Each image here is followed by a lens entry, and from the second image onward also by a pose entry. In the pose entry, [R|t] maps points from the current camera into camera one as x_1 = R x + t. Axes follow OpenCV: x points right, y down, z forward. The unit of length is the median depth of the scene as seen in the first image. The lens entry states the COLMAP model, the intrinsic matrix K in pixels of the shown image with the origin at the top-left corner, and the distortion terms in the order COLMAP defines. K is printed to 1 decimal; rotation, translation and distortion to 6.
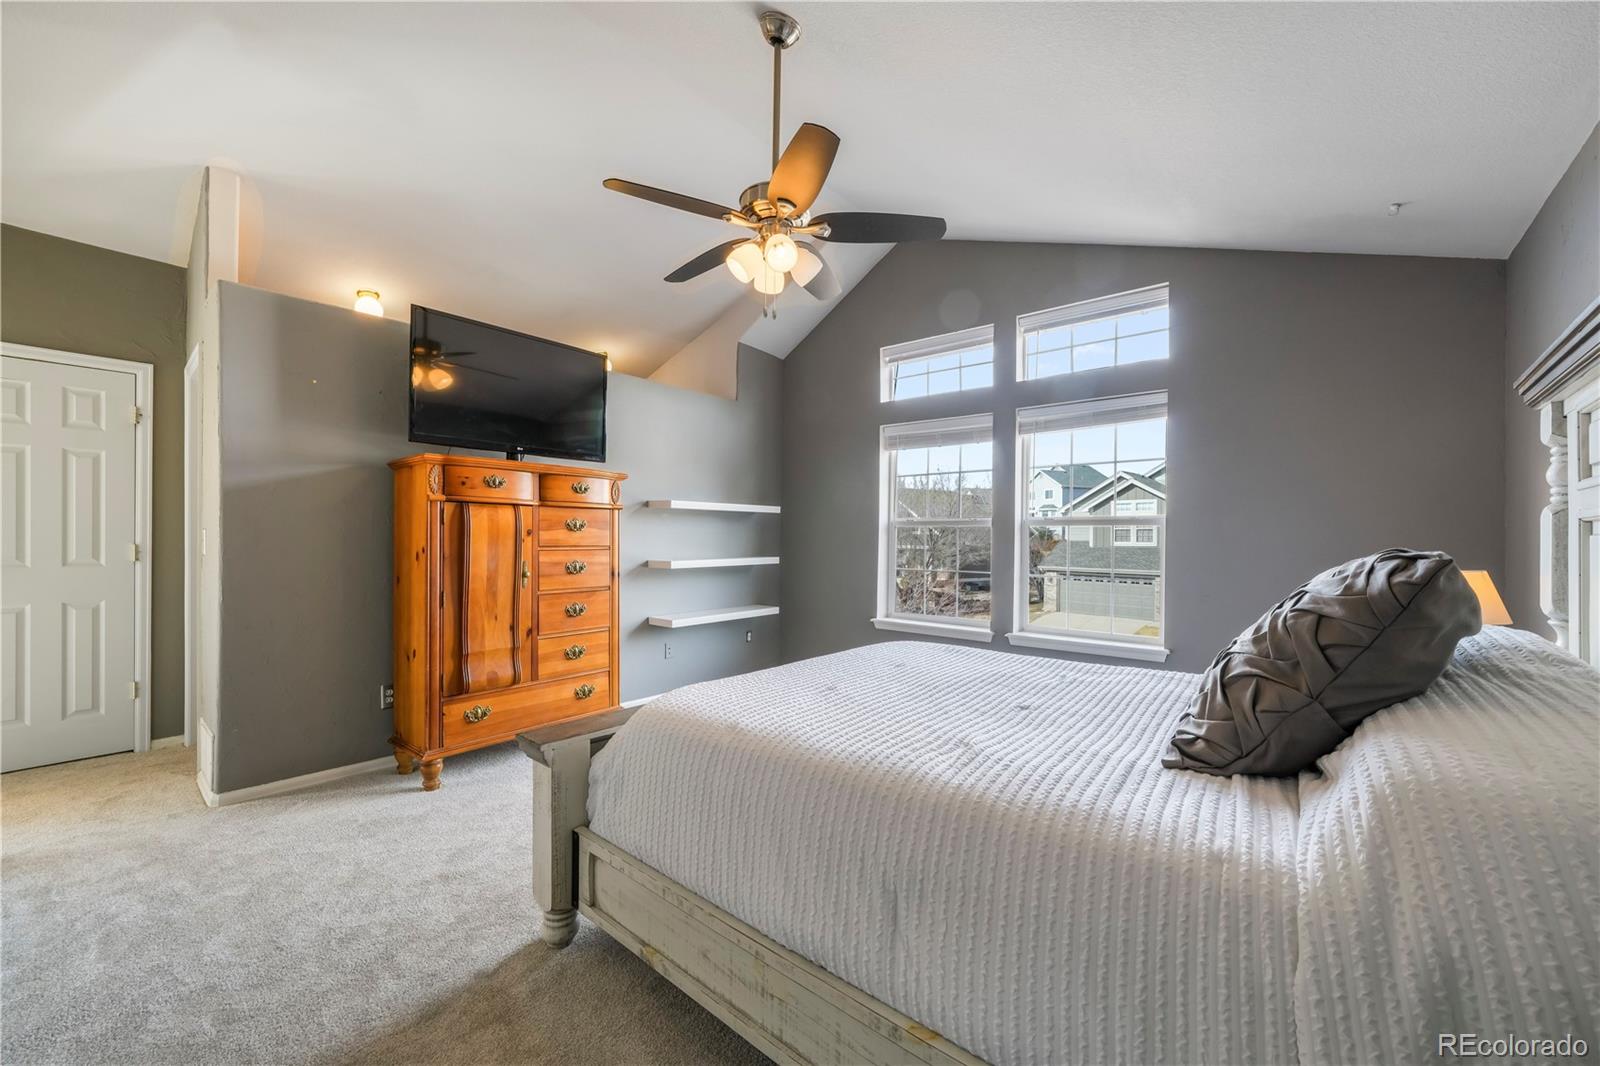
lens RADIAL K [[644.0, 0, 796.3], [0, 644.0, 545.7], [0, 0, 1]] dist [-0.003112, -0.000199]
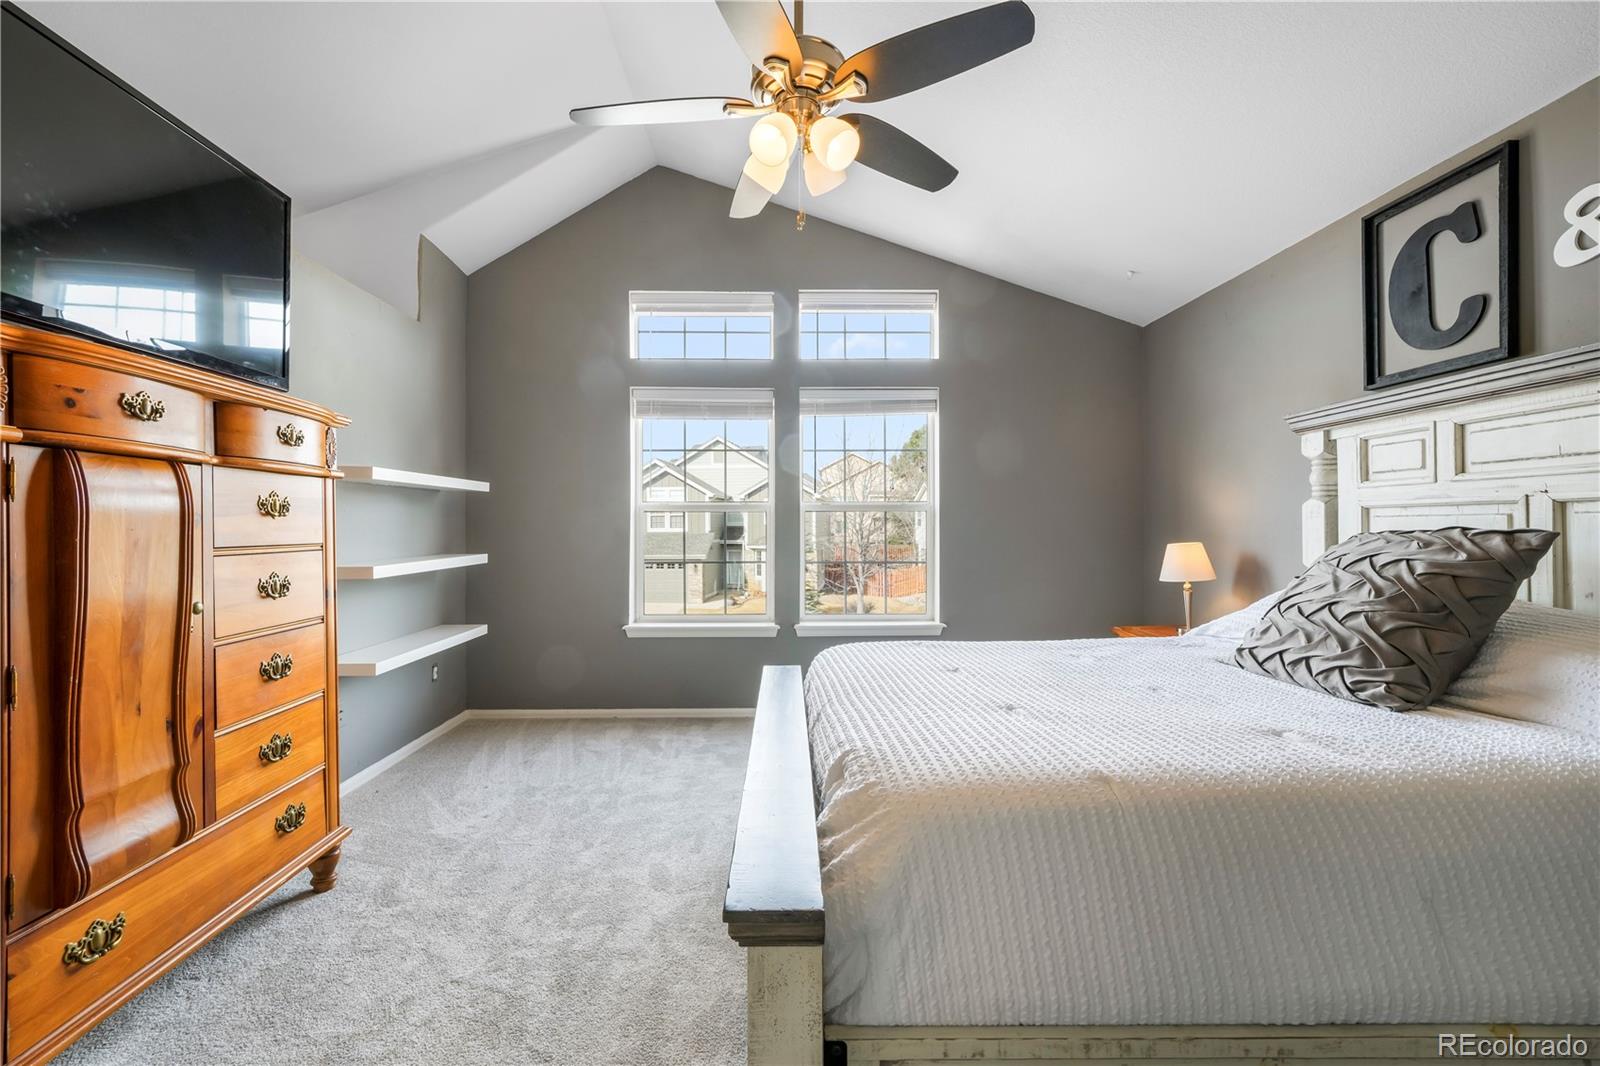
lens RADIAL K [[689.1, 0, 793.7], [0, 689.1, 531.1], [0, 0, 1]] dist [-0.001170, 0.007130]
pose [[0.739343, -0.016135, 0.673136, -0.402940], [0.018816, 0.999818, 0.003299, -0.004943], [-0.673066, 0.010226, 0.739512, 0.294896]]
